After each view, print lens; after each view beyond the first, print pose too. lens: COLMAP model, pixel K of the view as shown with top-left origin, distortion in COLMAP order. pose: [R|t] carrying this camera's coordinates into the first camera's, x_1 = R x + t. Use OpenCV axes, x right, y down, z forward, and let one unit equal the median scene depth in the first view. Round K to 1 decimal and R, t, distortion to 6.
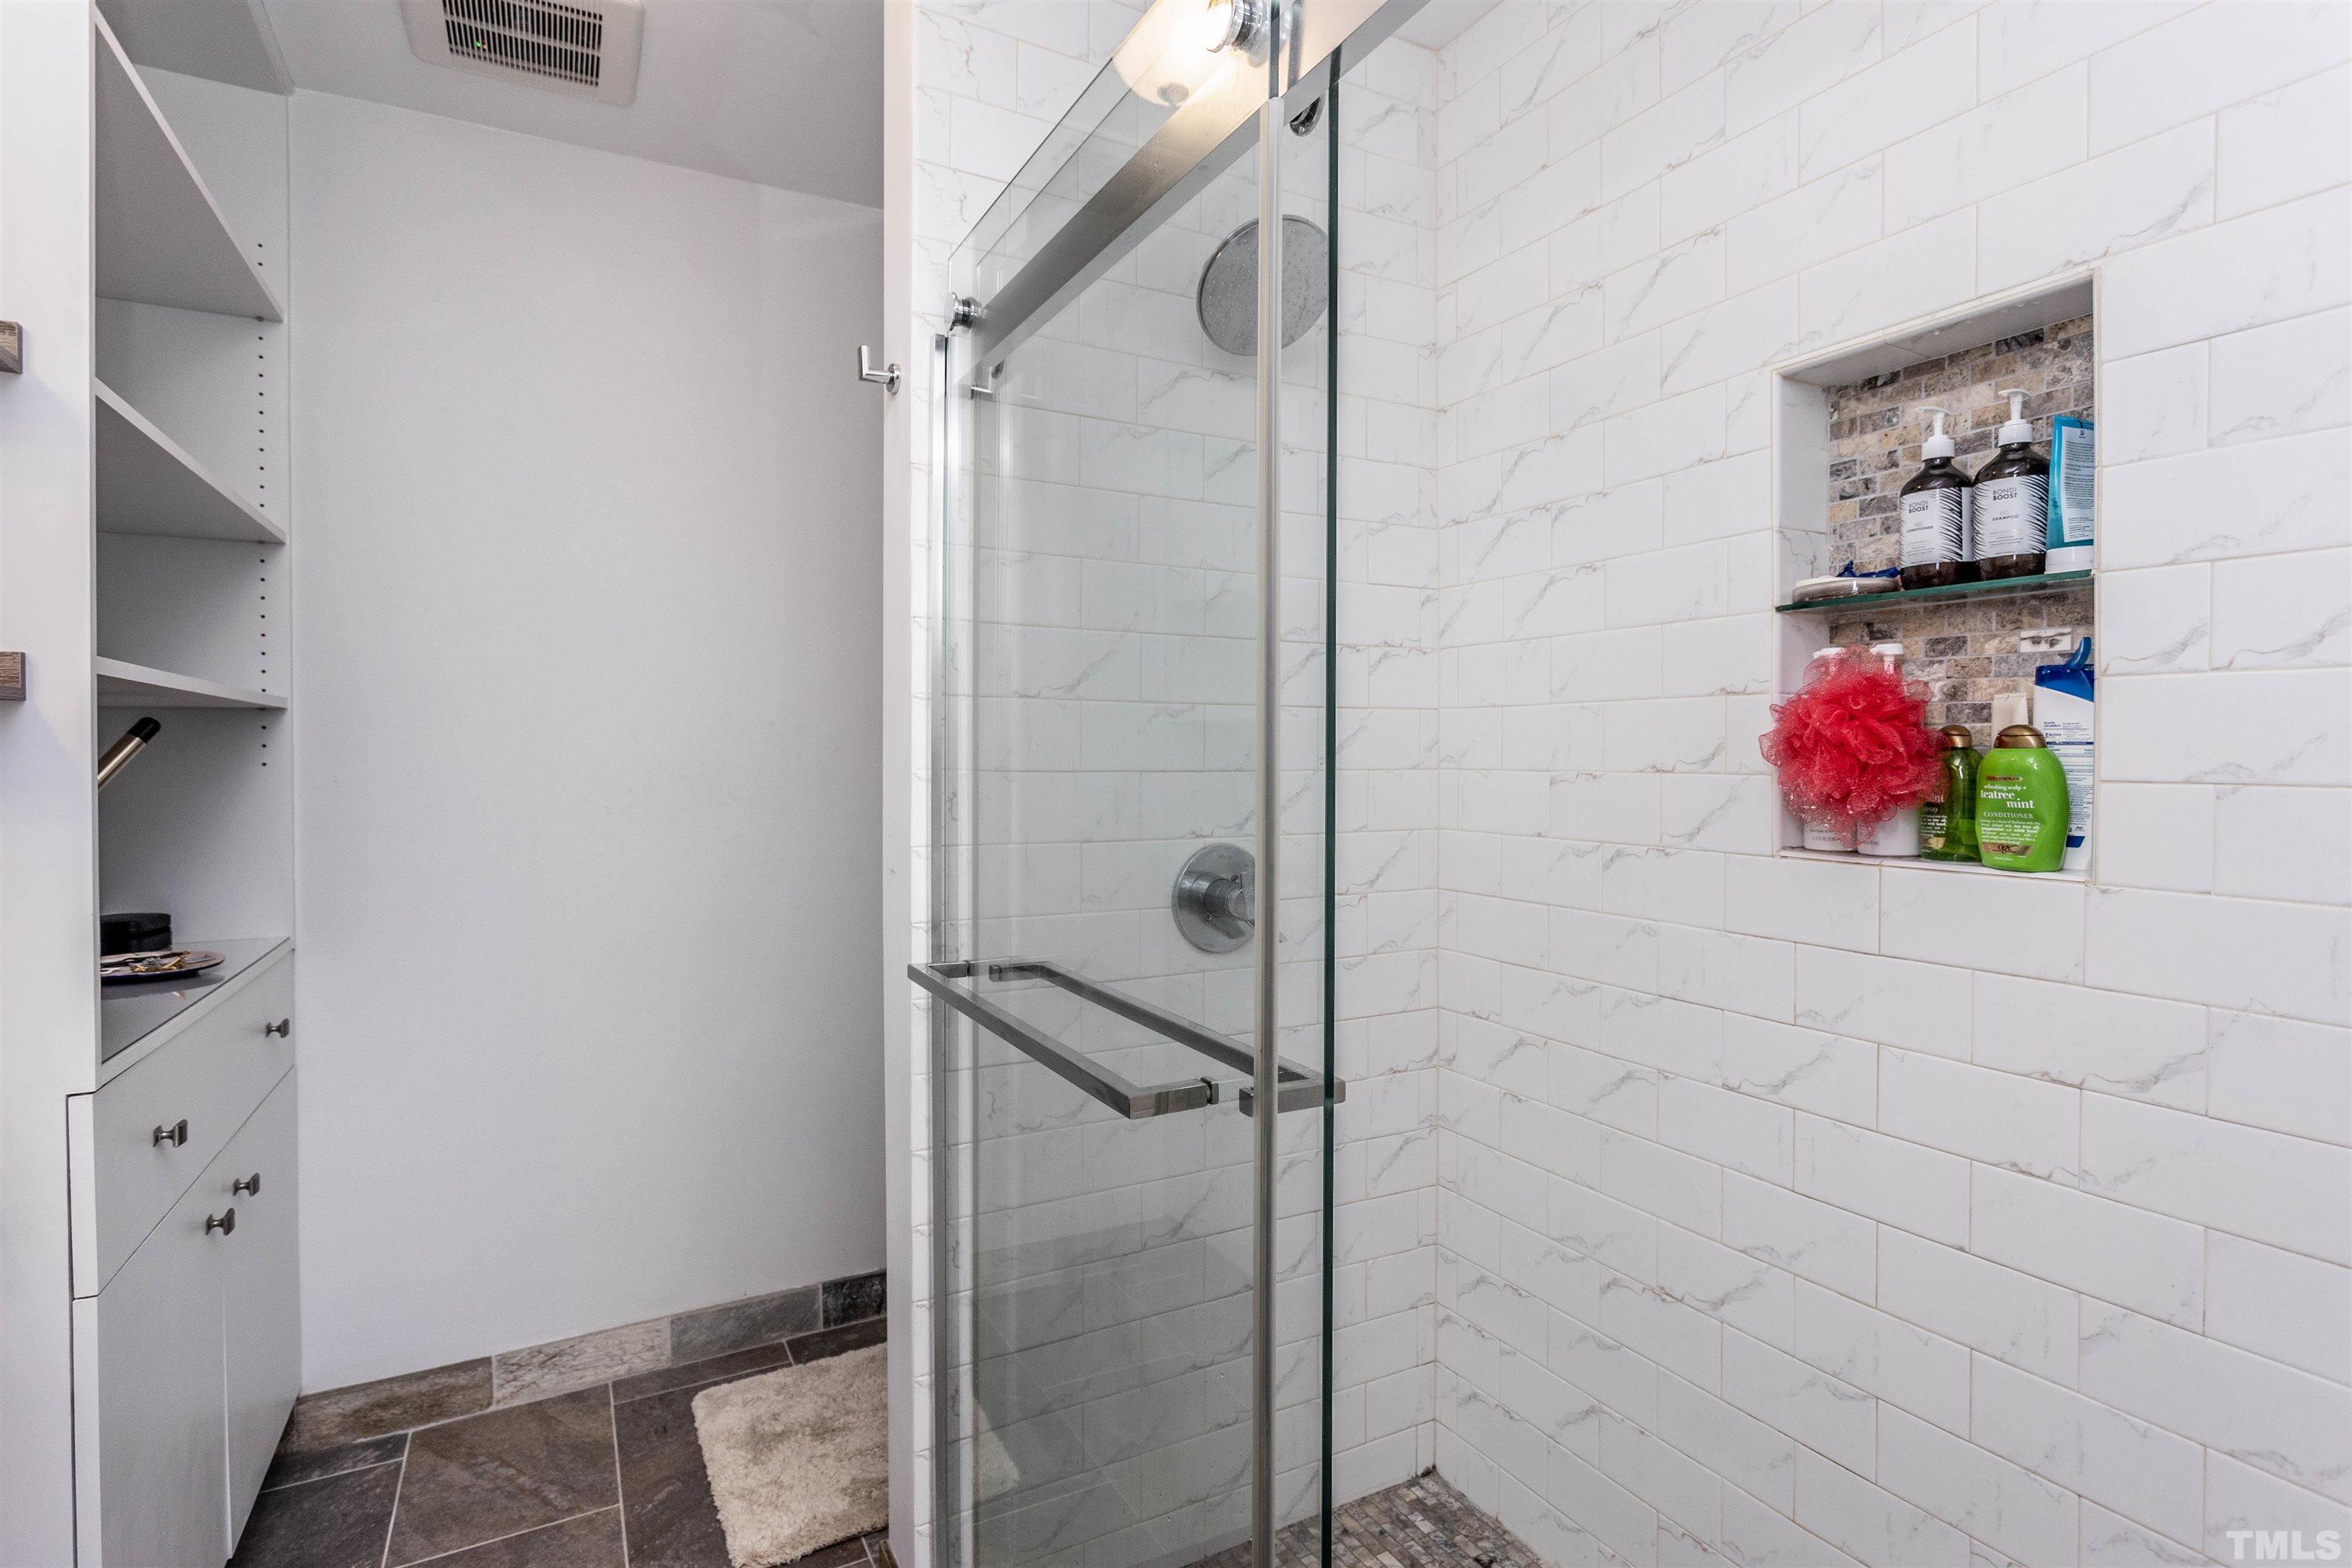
lens RADIAL K [[1181.1, 0, 1177.8], [0, 1181.1, 774.3], [0, 0, 1]] dist [-0.002225, 0.003468]
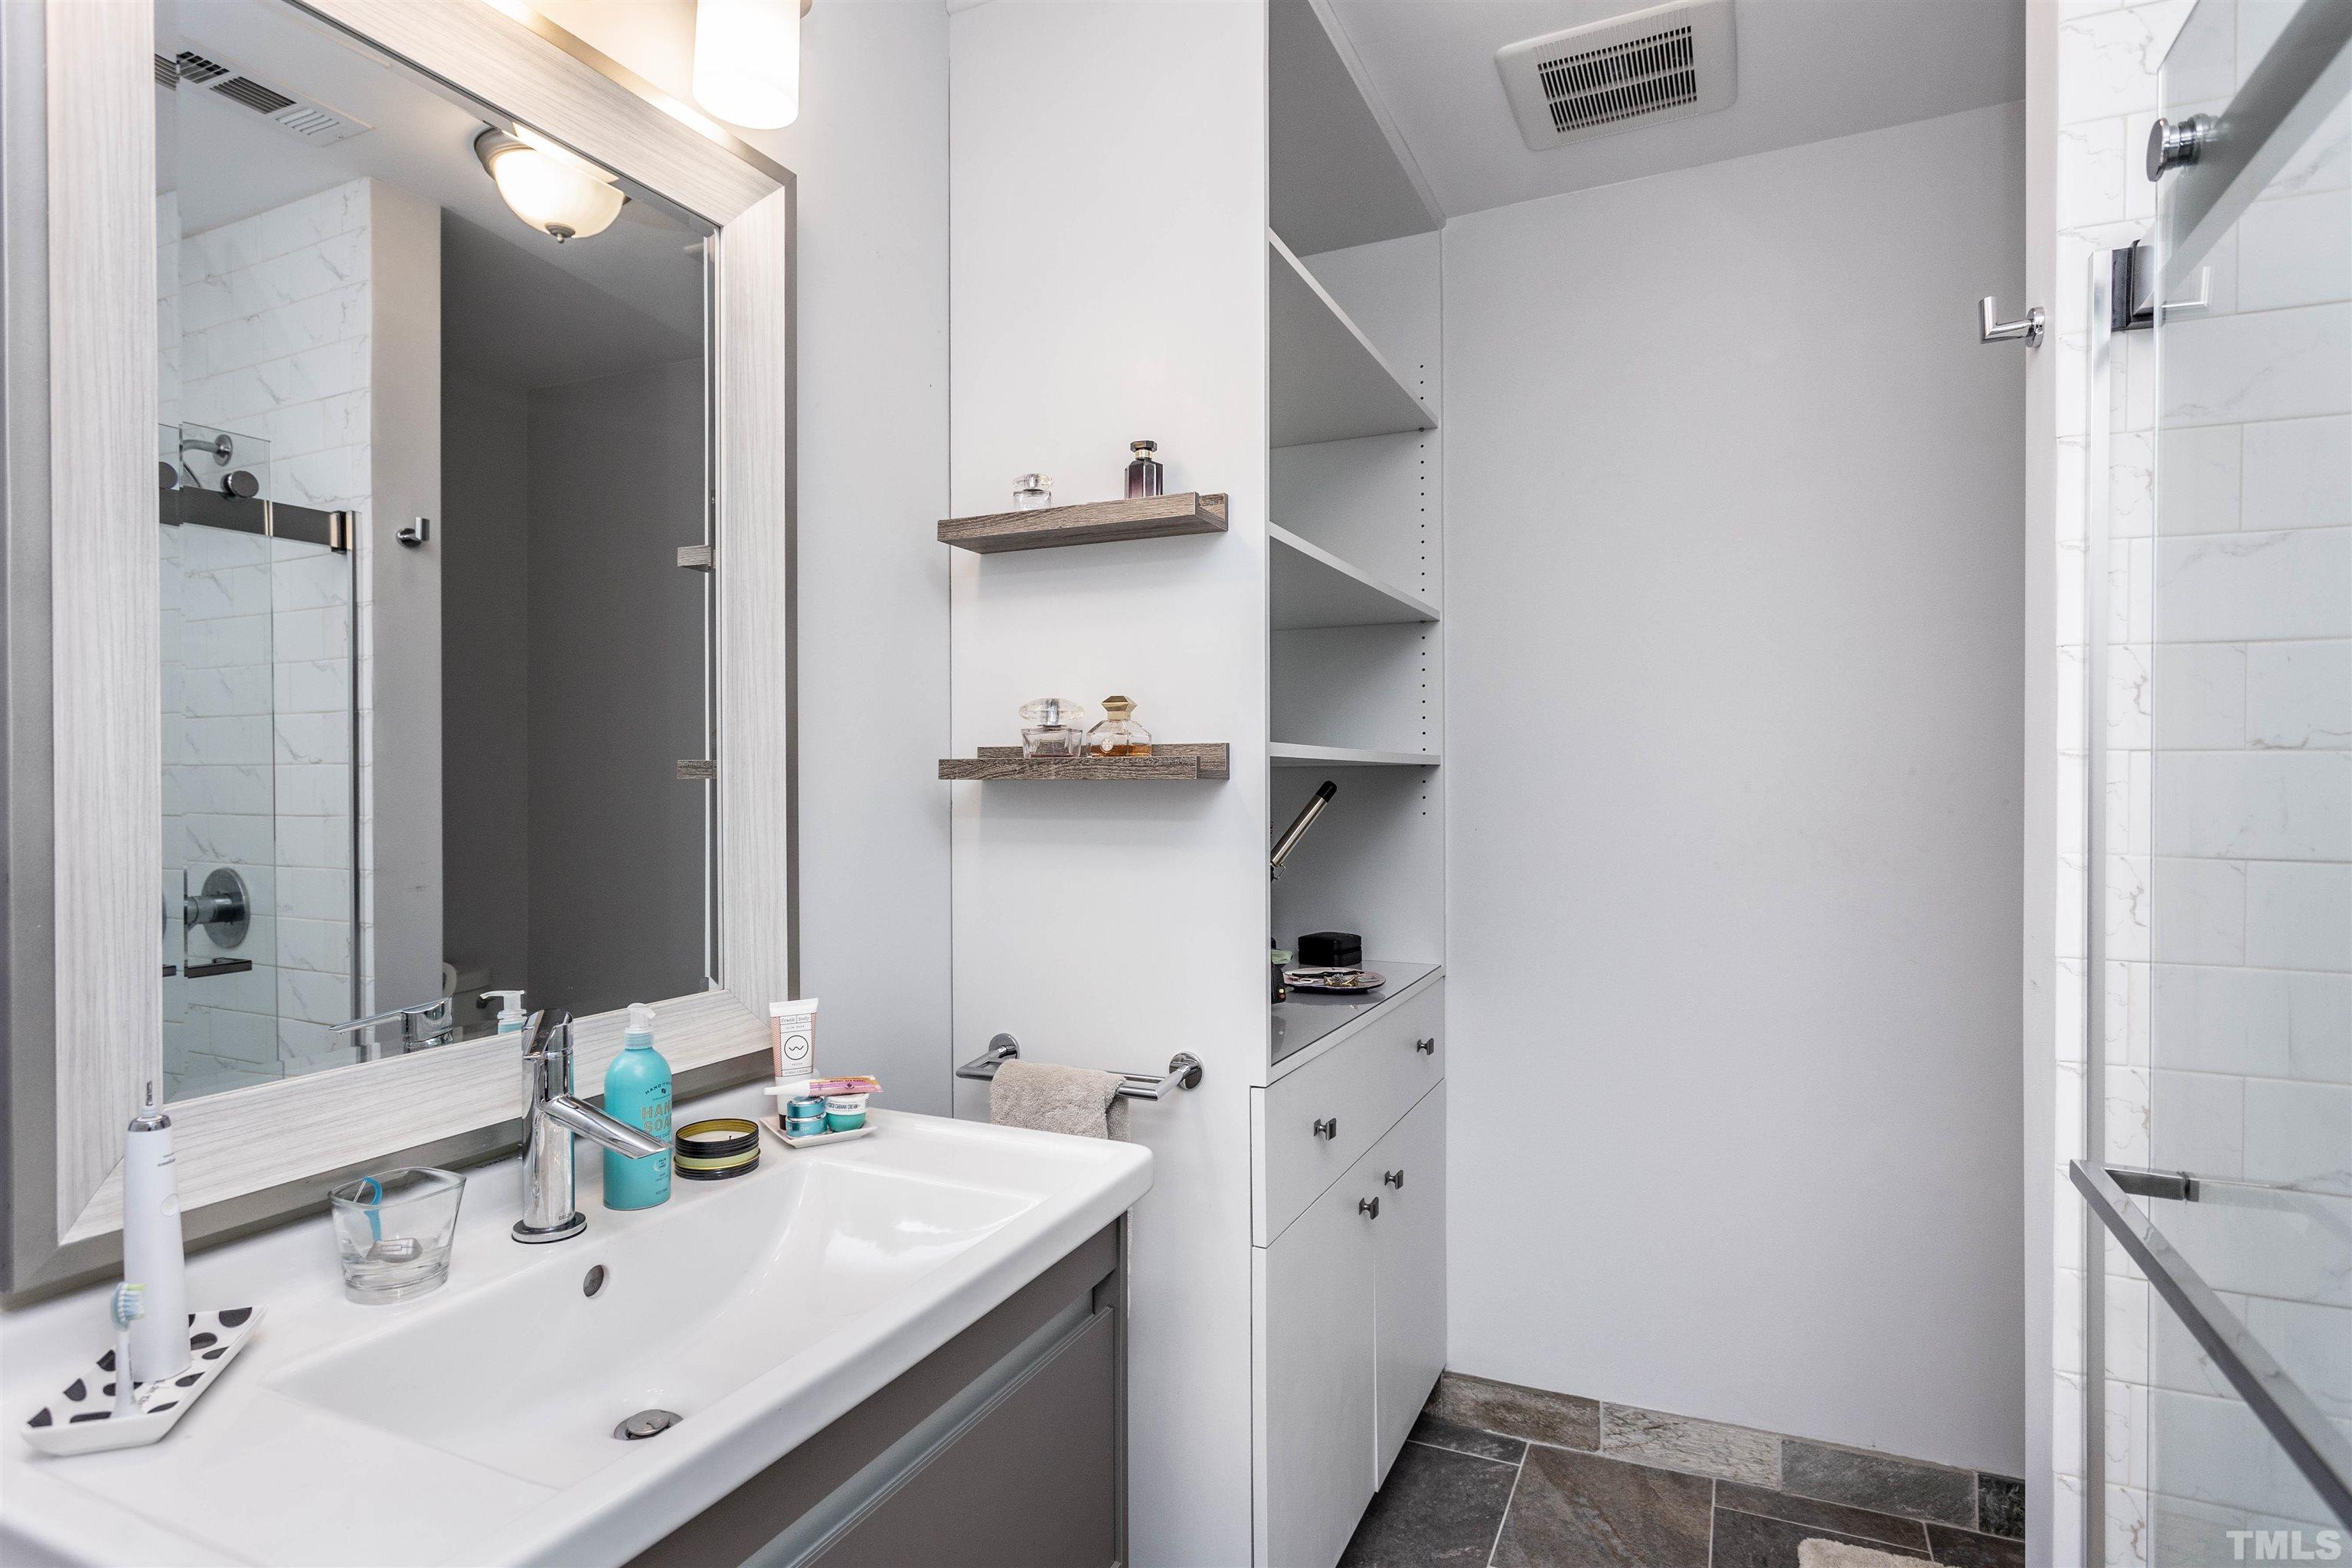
lens RADIAL K [[1240.6, 0, 1170.4], [0, 1240.6, 787.3], [0, 0, 1]] dist [-0.004637, 0.001757]
pose [[0.591398, 0.007584, -0.806344, 0.056696], [-0.009941, 0.999948, 0.002114, -0.033589], [0.806318, 0.006766, 0.591443, 0.081069]]
